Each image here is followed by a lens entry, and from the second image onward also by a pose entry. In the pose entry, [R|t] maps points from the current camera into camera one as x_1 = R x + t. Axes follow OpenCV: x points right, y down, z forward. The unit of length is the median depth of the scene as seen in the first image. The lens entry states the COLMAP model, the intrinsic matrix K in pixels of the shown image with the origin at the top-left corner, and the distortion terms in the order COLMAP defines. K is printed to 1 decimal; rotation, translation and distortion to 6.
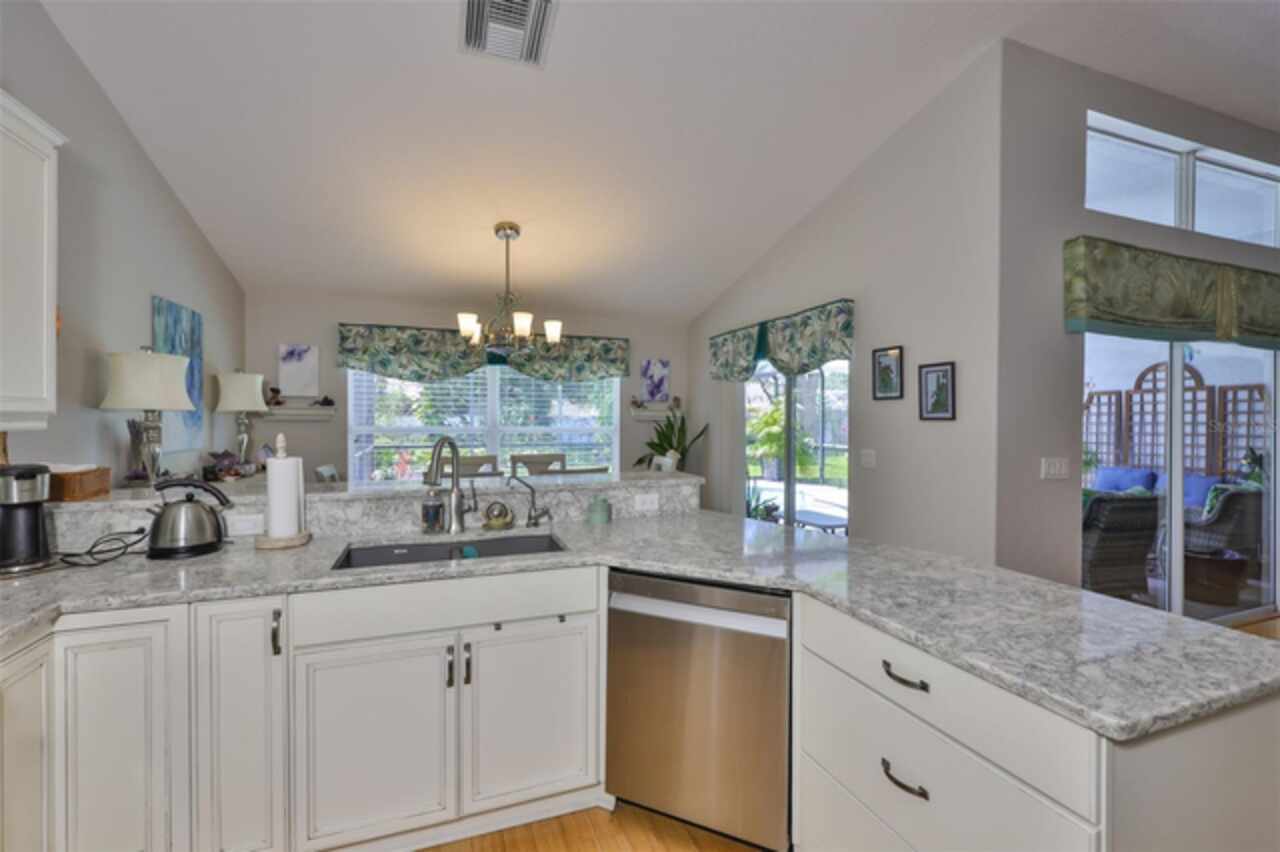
lens RADIAL K [[548.8, 0, 635.8], [0, 548.8, 419.4], [0, 0, 1]] dist [0.001209, 0.000059]
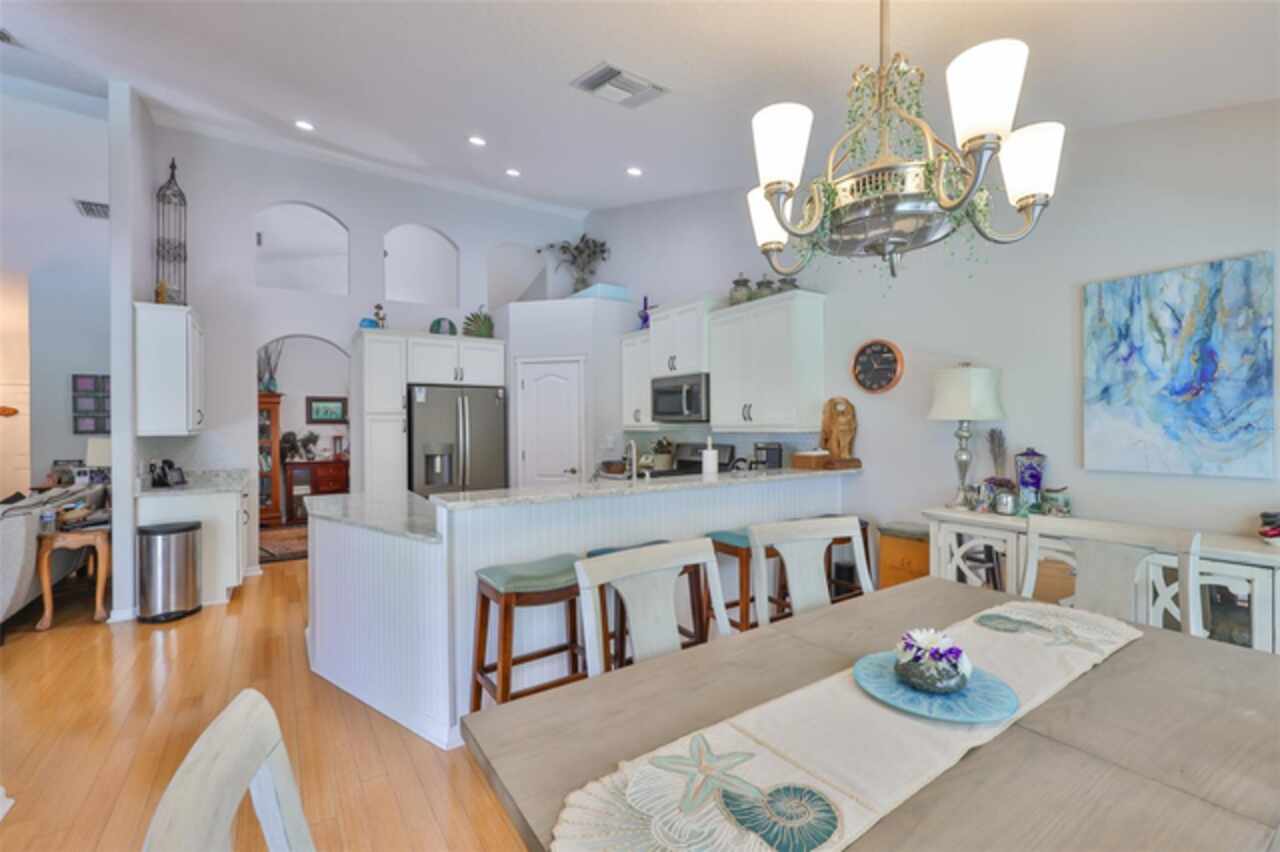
lens RADIAL K [[540.5, 0, 639.7], [0, 540.5, 425.3], [0, 0, 1]] dist [-0.000204, -0.000093]
pose [[-0.971558, 0.002547, -0.236789, -0.001982], [0.001372, 0.999986, 0.005126, -0.007529], [0.236798, 0.004655, -0.971548, 1.011248]]
